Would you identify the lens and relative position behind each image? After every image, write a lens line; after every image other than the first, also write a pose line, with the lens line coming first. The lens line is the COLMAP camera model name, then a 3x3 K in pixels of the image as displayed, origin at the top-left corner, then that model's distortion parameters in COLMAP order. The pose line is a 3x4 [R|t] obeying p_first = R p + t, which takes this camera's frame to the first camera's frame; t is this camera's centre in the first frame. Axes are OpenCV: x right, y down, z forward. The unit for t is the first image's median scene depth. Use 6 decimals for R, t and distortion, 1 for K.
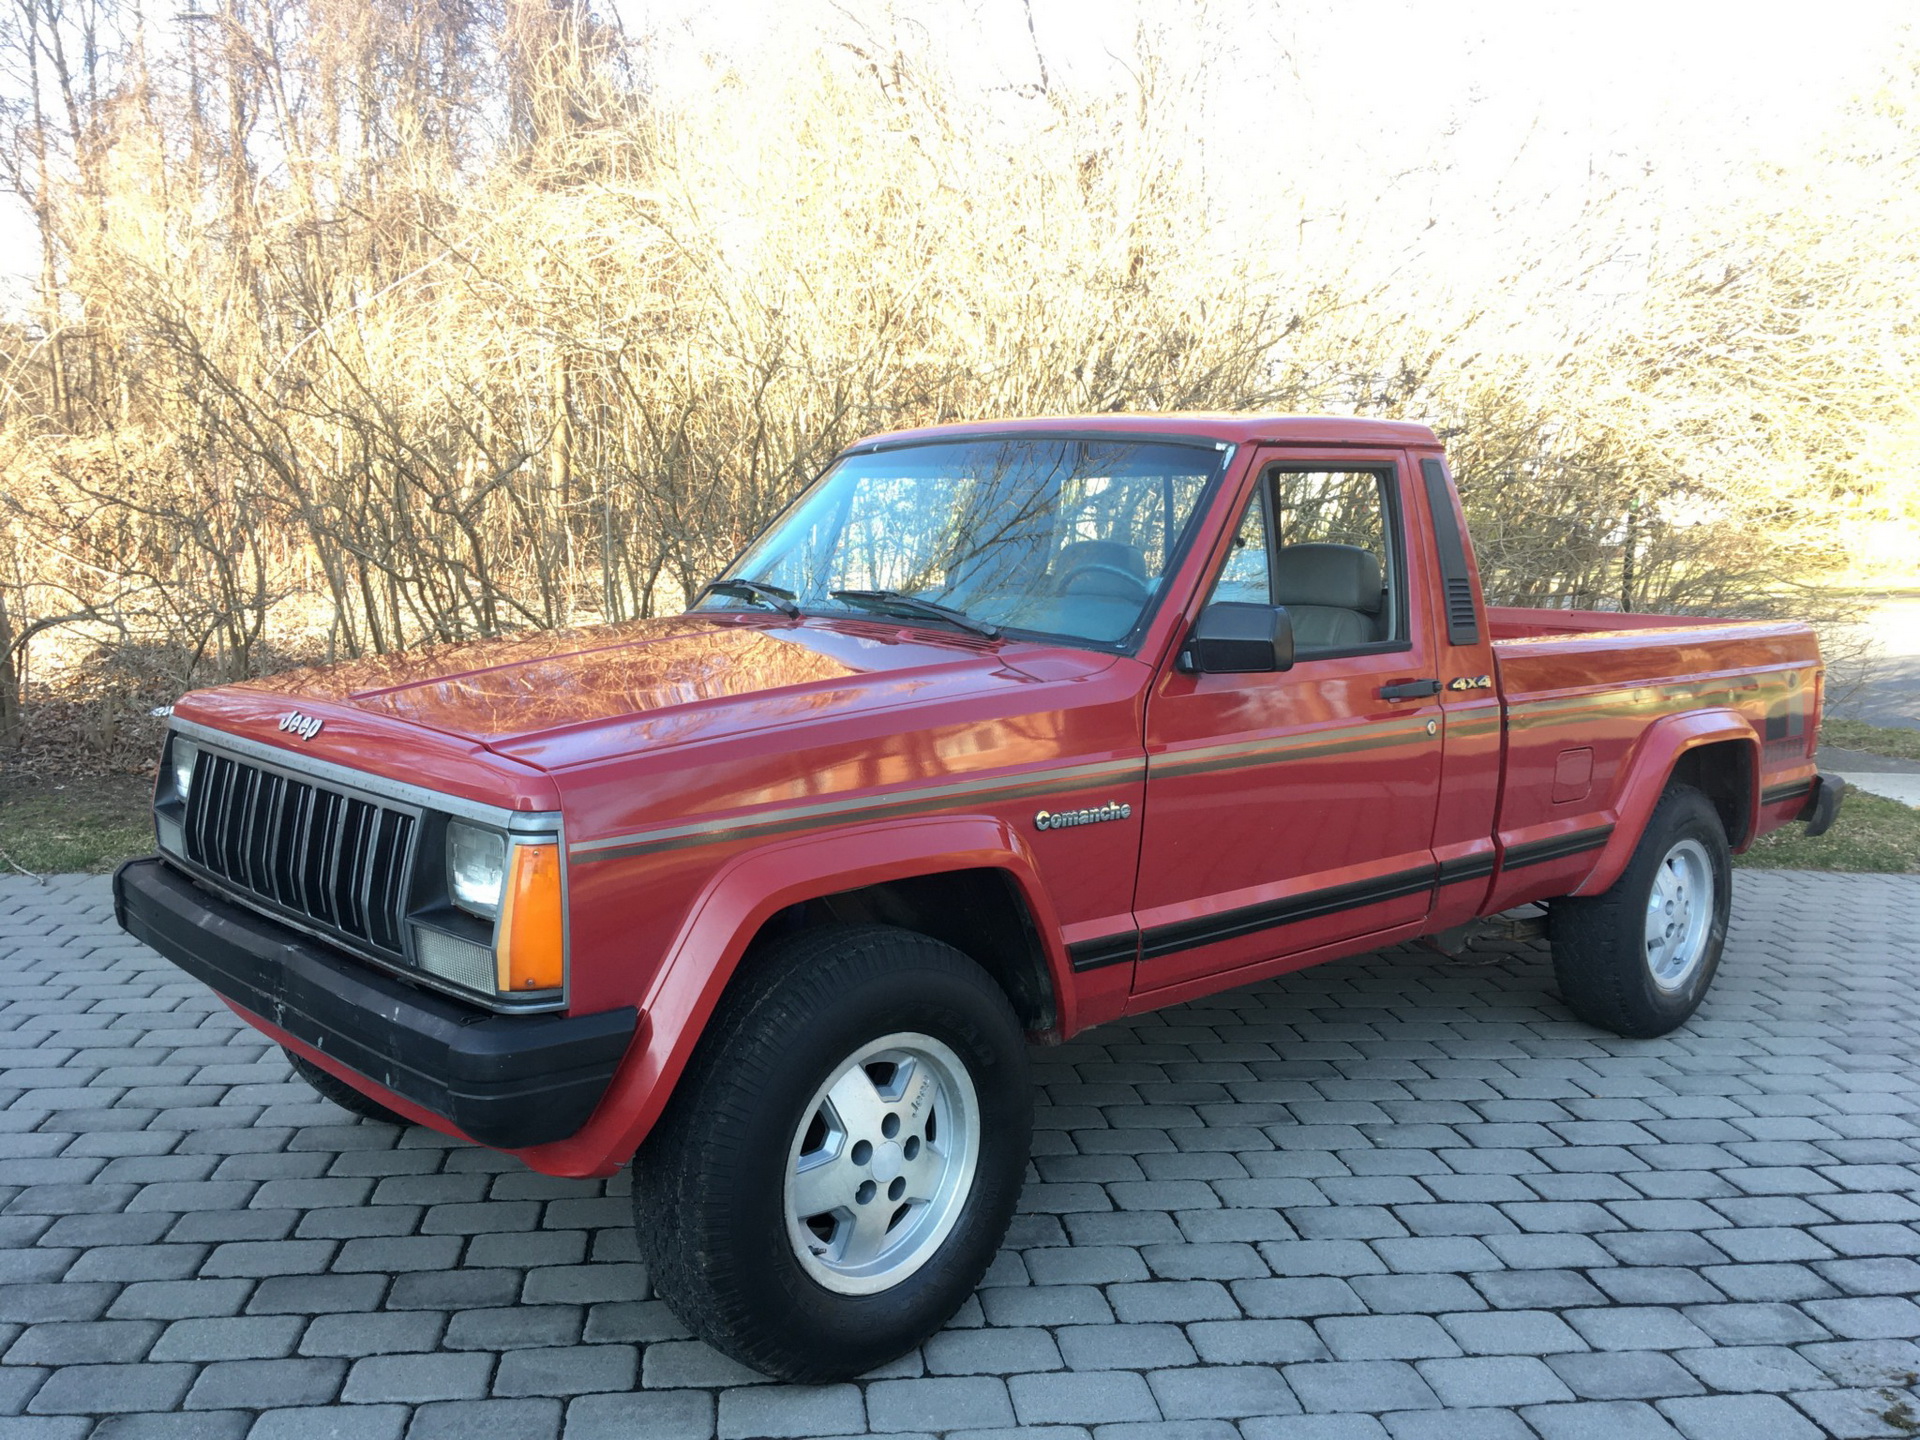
lens RADIAL K [[1610.1, 0, 960.0], [0, 1610.1, 720.0], [0, 0, 1]] dist [0.120941, -0.189283]
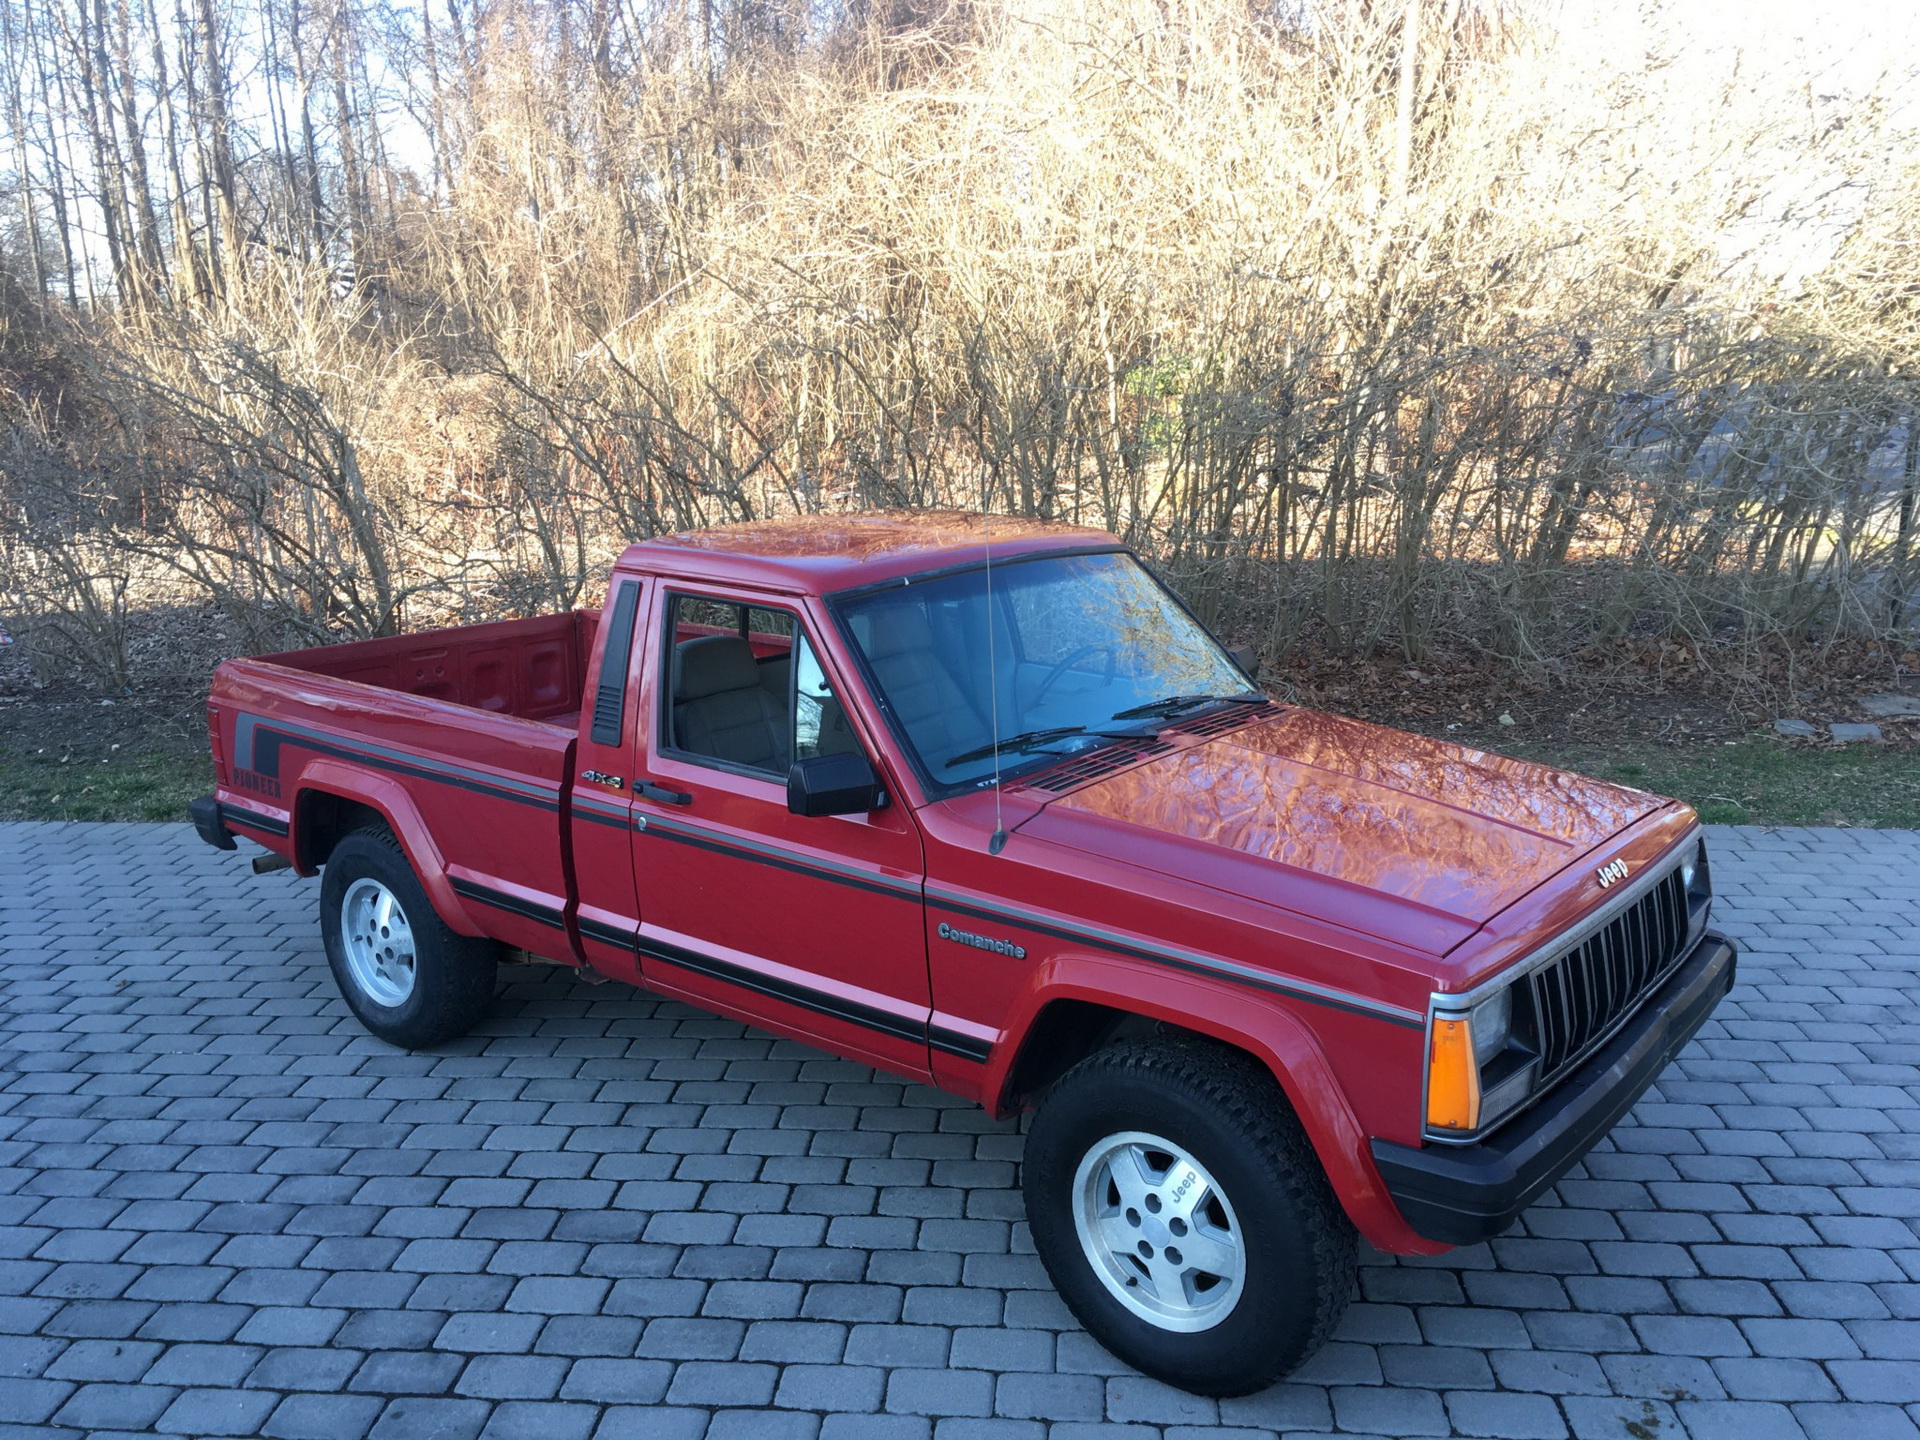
lens RADIAL K [[1617.5, 0, 960.0], [0, 1617.5, 720.0], [0, 0, 1]] dist [0.118878, -0.175813]
pose [[0.974322, 0.002581, -0.225145, 0.297931], [0.020883, 0.994588, 0.101773, -0.214559], [0.224189, -0.103861, 0.968995, -0.243039]]
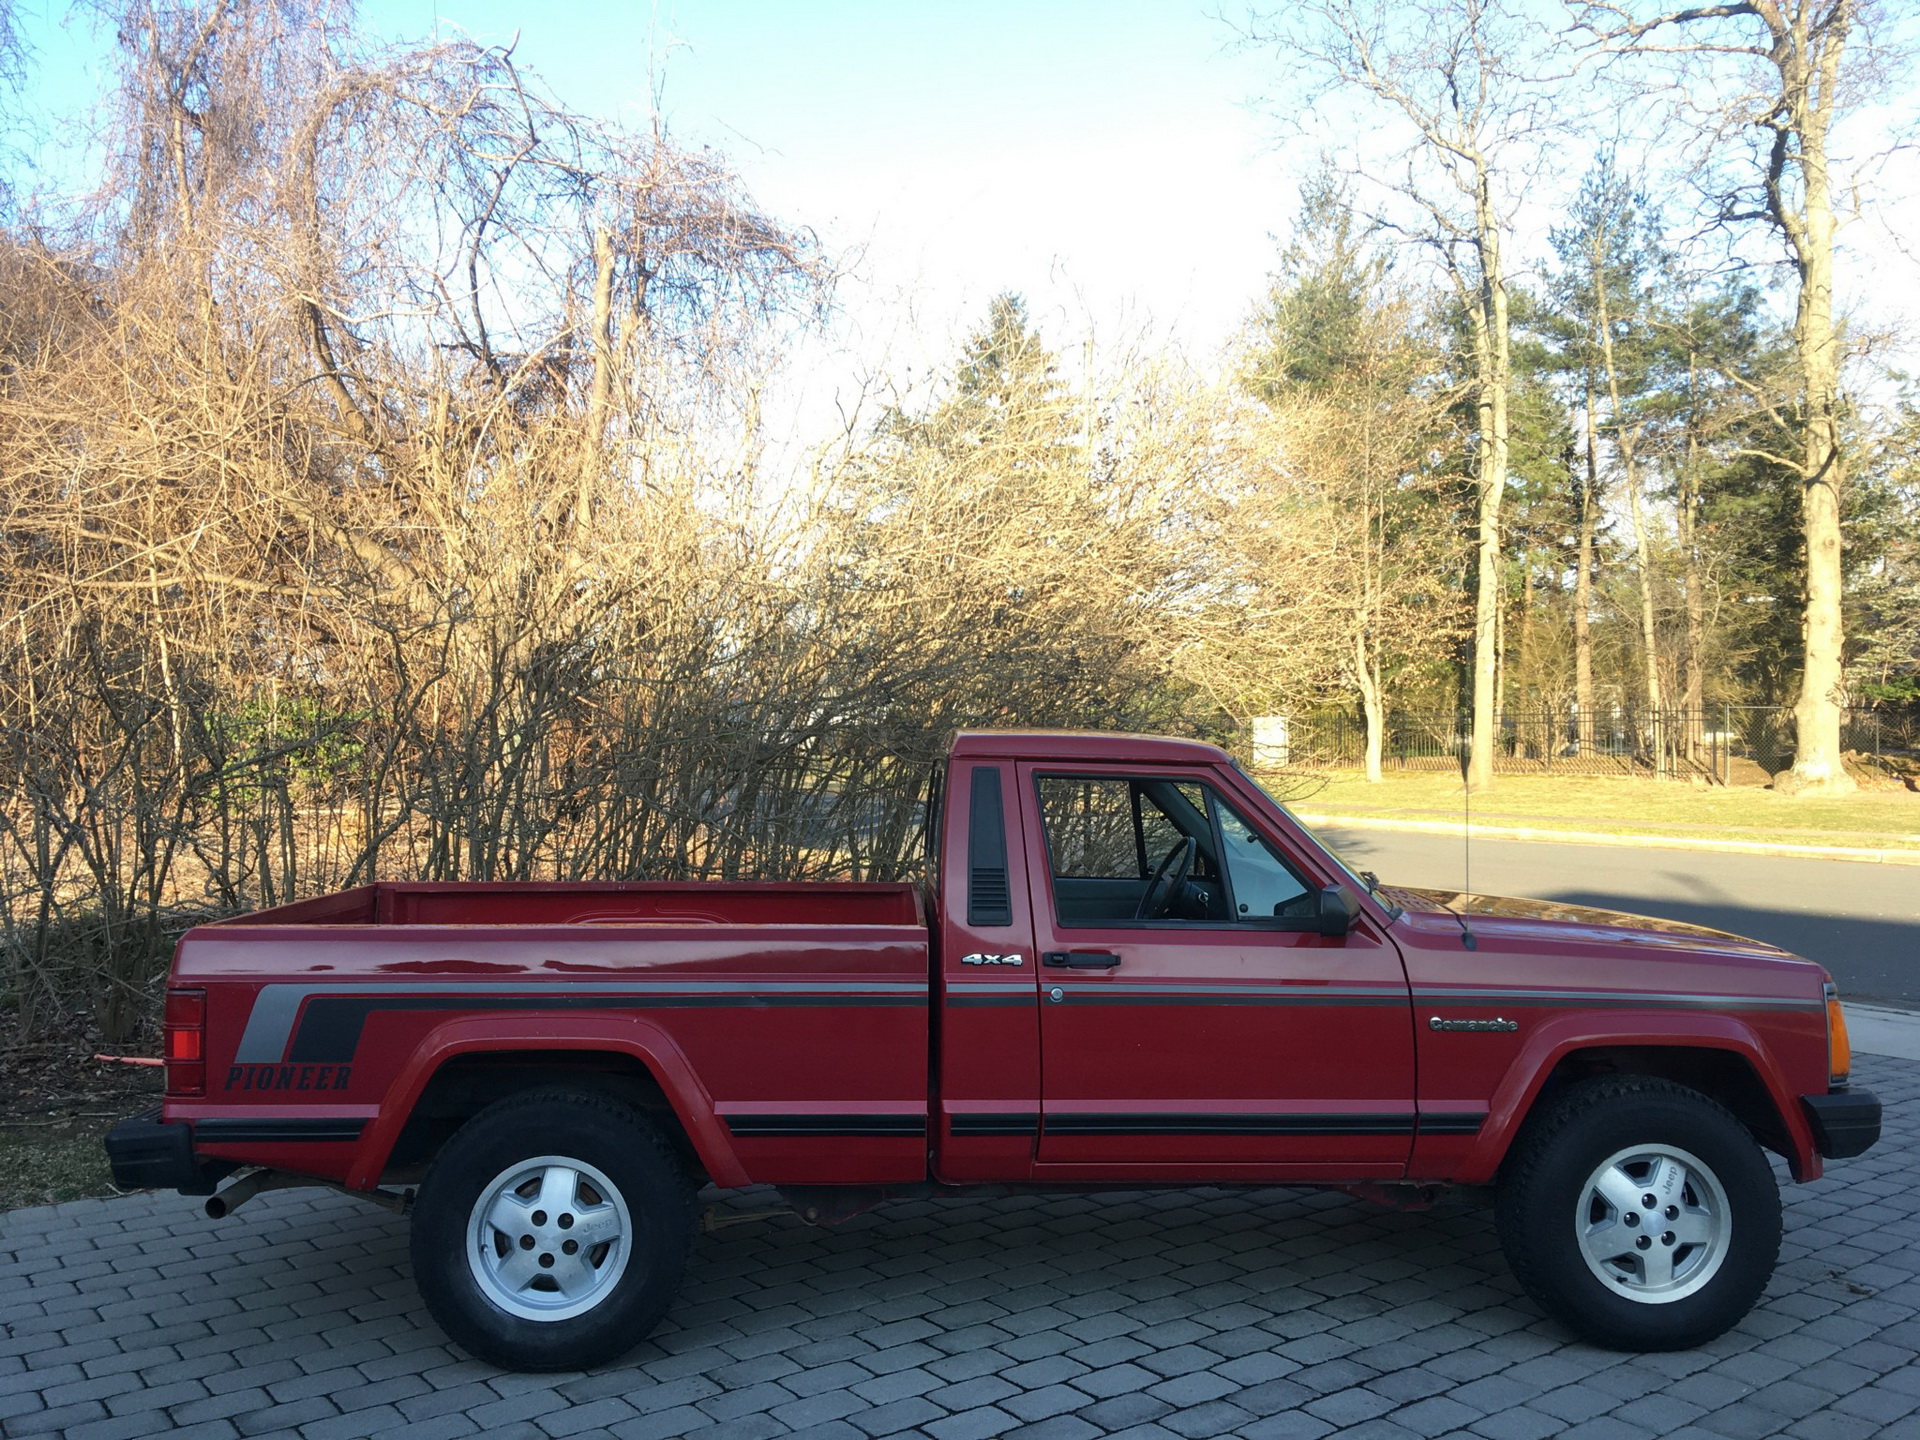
lens RADIAL K [[1617.5, 0, 960.0], [0, 1617.5, 720.0], [0, 0, 1]] dist [0.118878, -0.175813]
pose [[0.867988, -0.015518, 0.496342, -1.059769], [0.075563, 0.992000, -0.101128, -0.092312], [-0.490802, 0.125283, 0.862217, -0.178248]]
